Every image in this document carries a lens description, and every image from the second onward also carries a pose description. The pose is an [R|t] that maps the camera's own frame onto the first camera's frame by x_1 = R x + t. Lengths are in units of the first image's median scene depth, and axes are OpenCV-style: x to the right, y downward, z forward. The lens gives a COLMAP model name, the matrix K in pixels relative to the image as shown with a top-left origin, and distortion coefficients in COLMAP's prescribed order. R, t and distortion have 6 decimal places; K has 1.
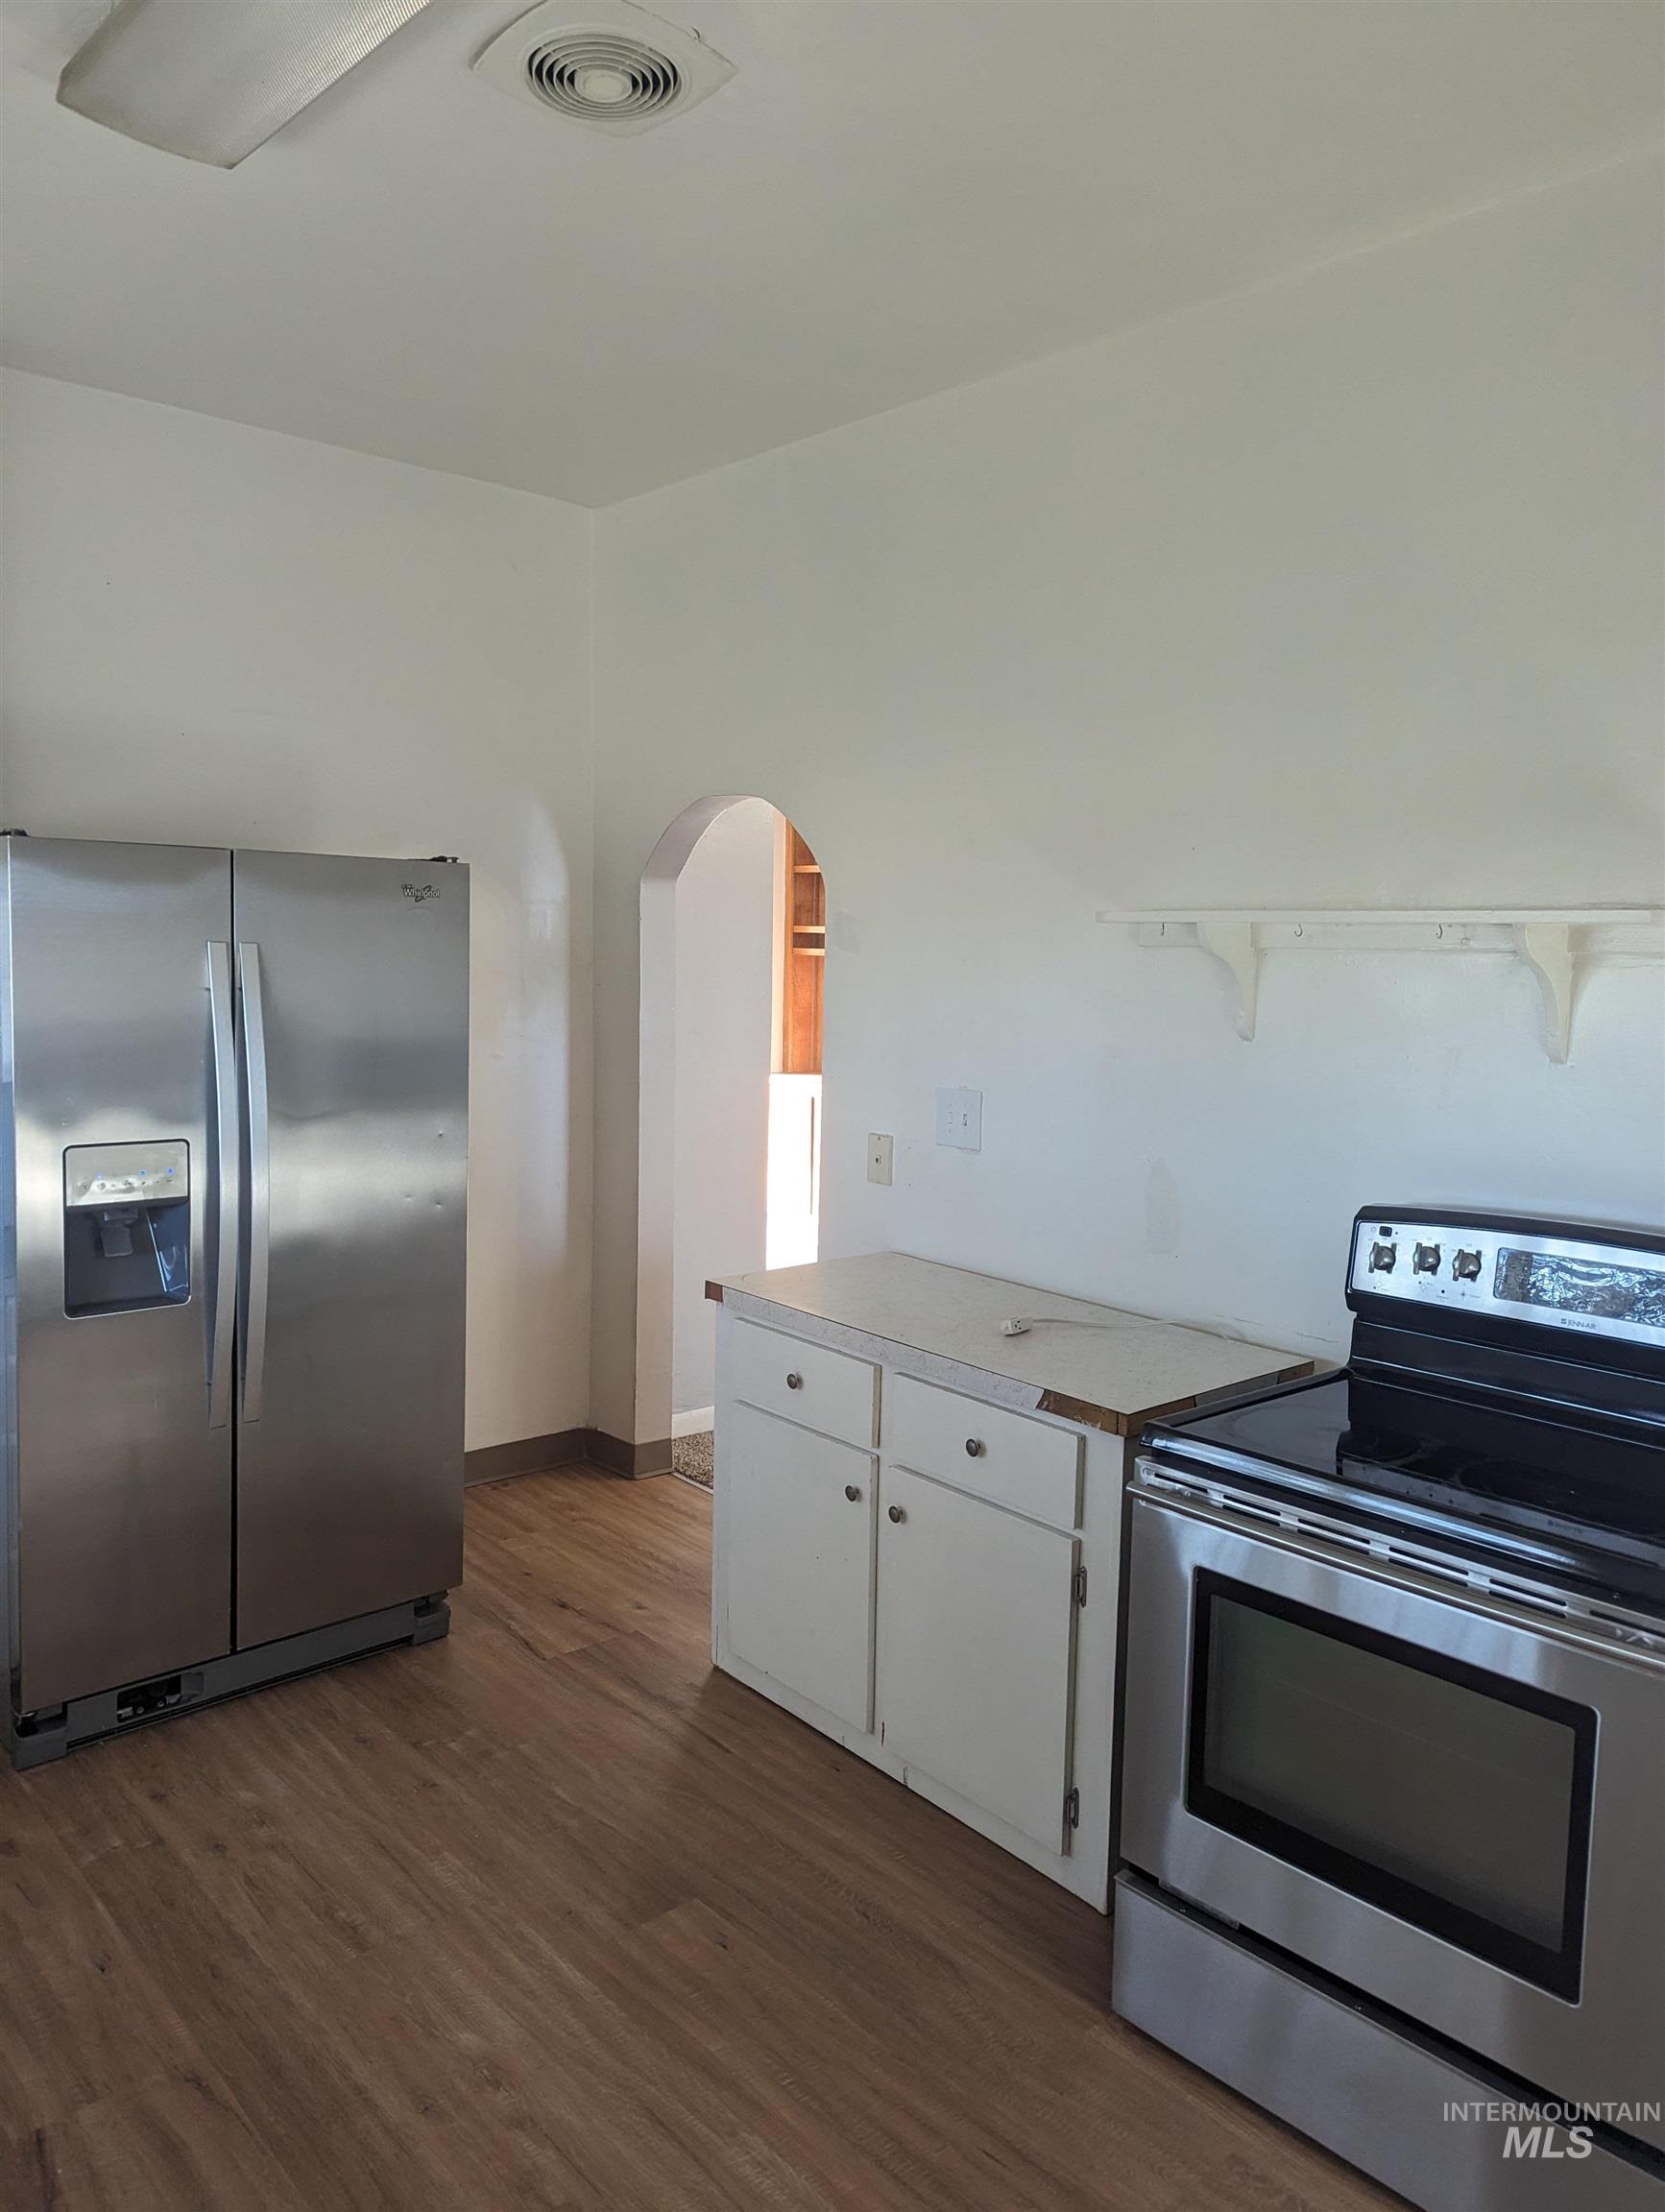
lens RADIAL K [[1557.7, 0, 831.4], [0, 1557.7, 1099.9], [0, 0, 1]] dist [-0.000023, -0.000803]
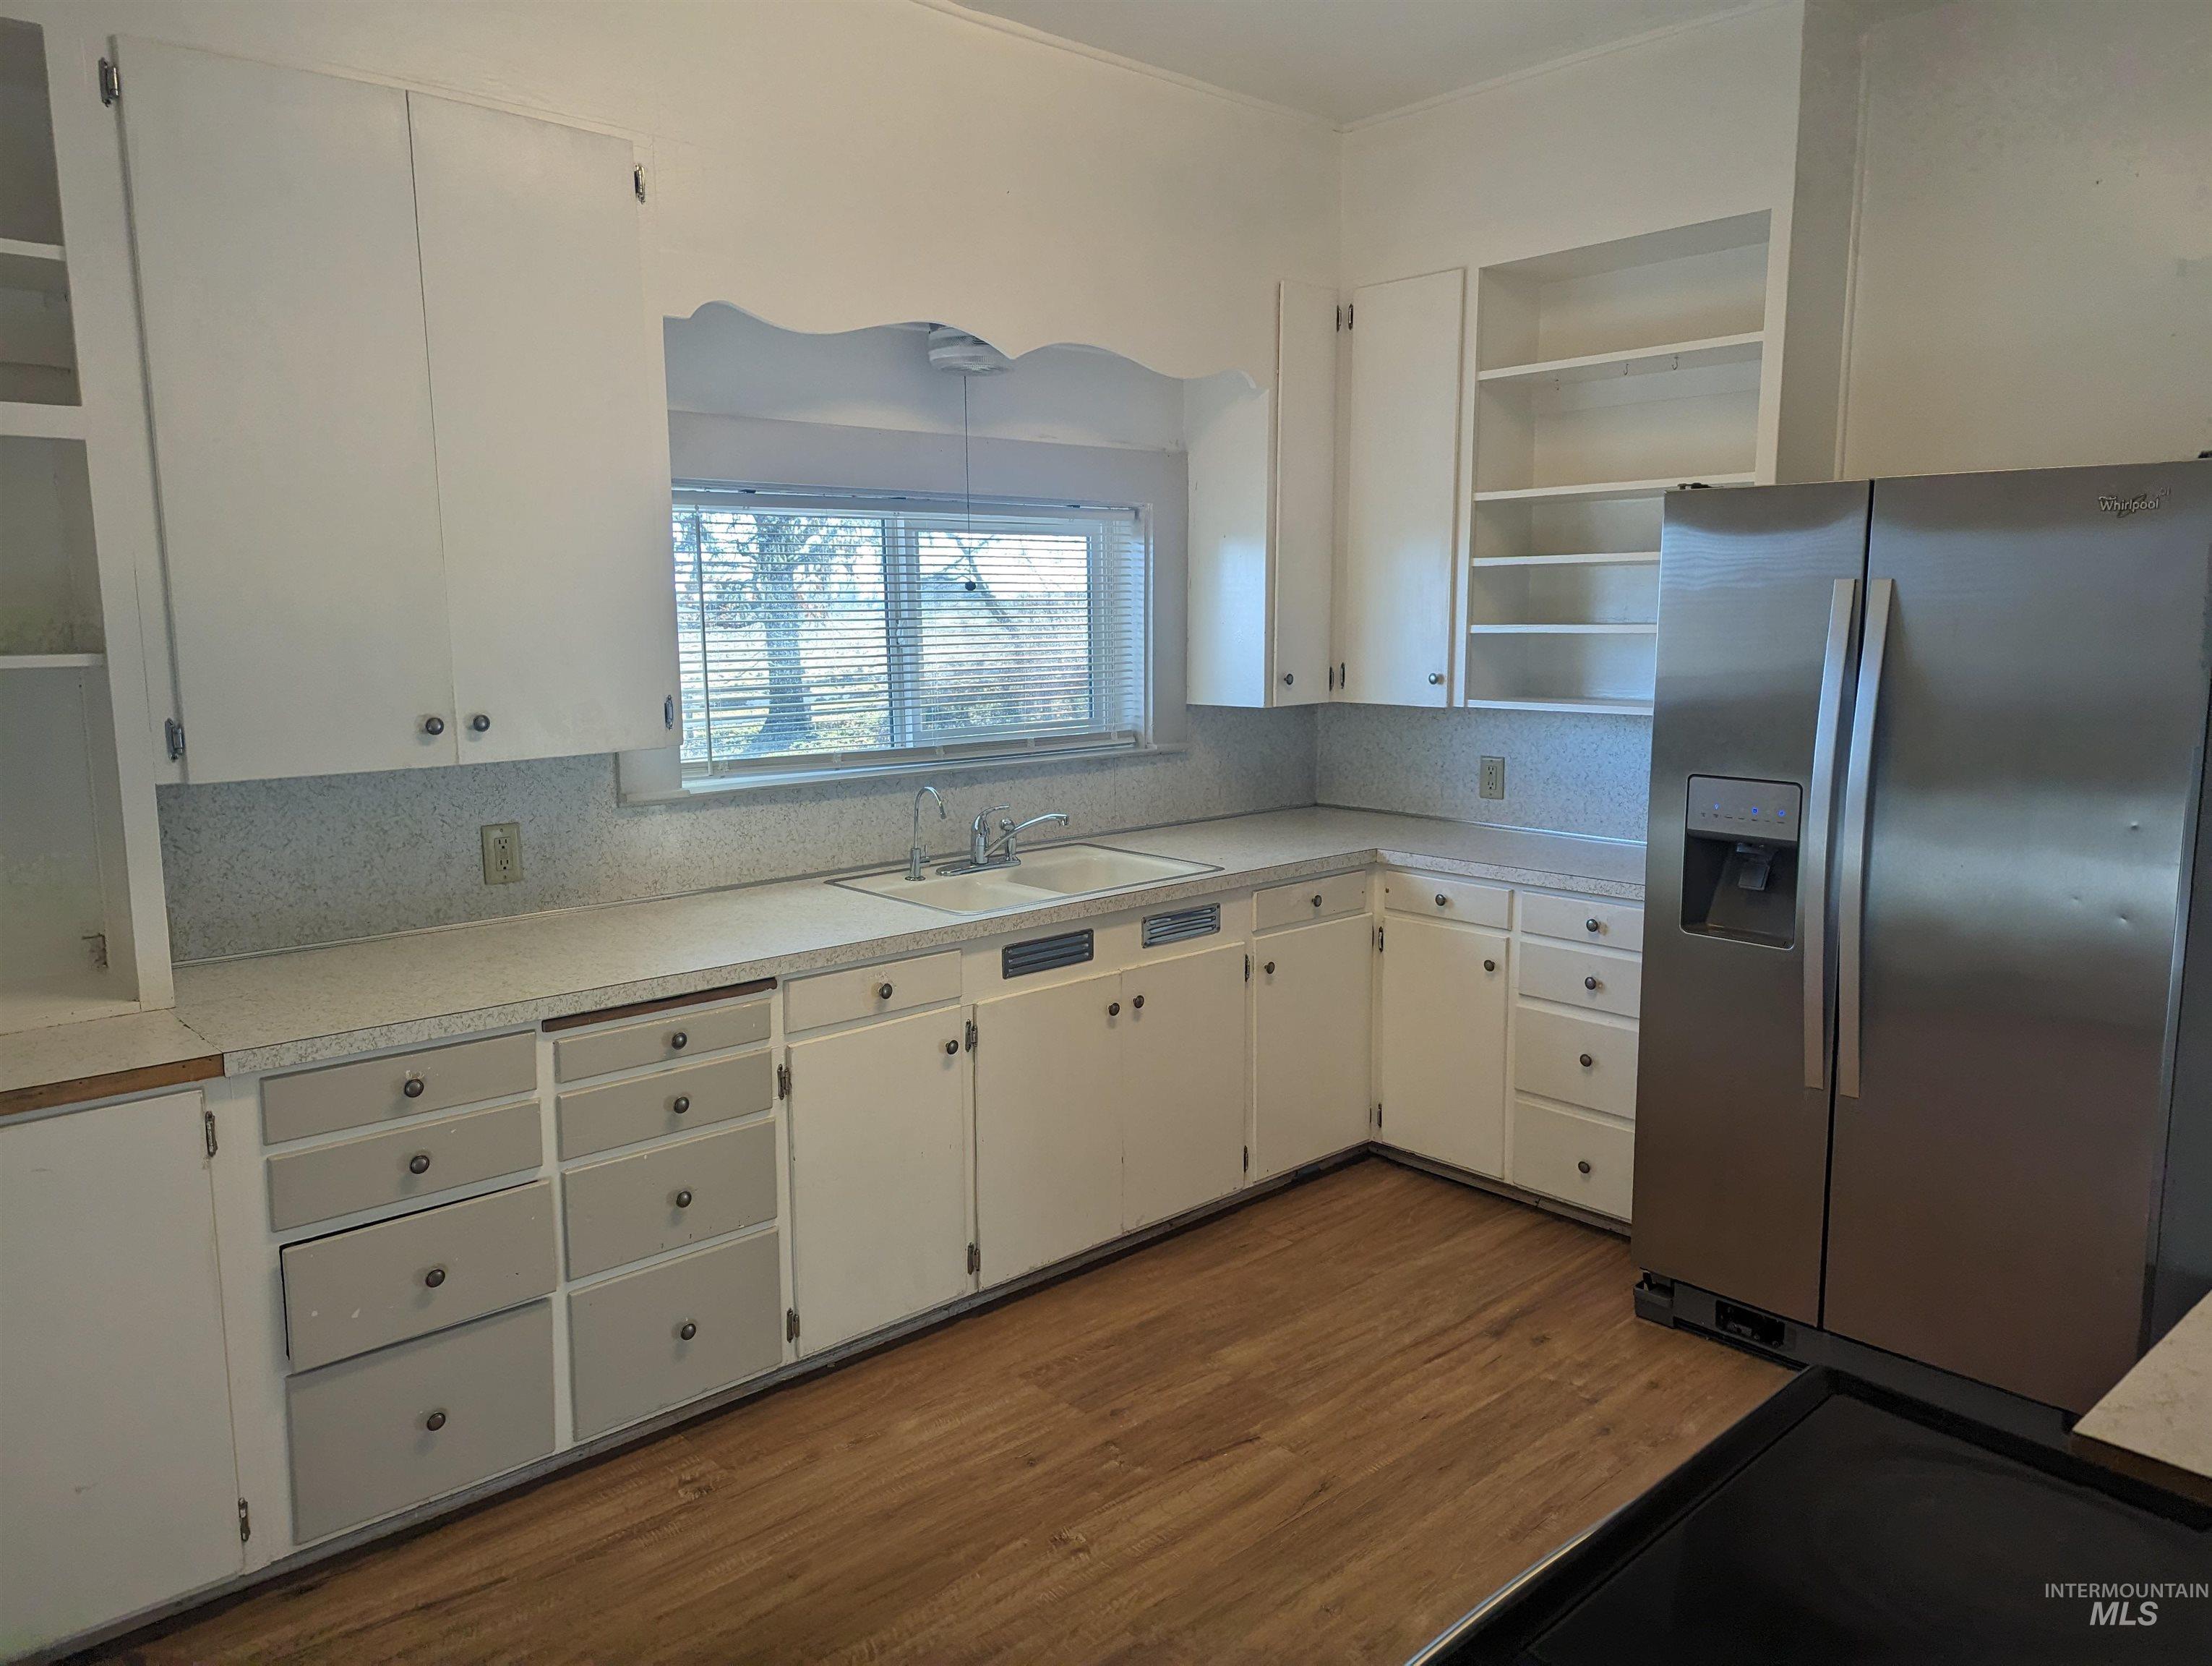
lens RADIAL K [[1530.2, 0, 1108.9], [0, 1530.2, 850.2], [0, 0, 1]] dist [-0.045315, -0.016705]
pose [[-0.008823, 0.127699, -0.991774, 0.559175], [-0.095922, 0.987131, 0.127954, -0.017668], [0.995350, 0.096262, 0.003540, 0.575624]]
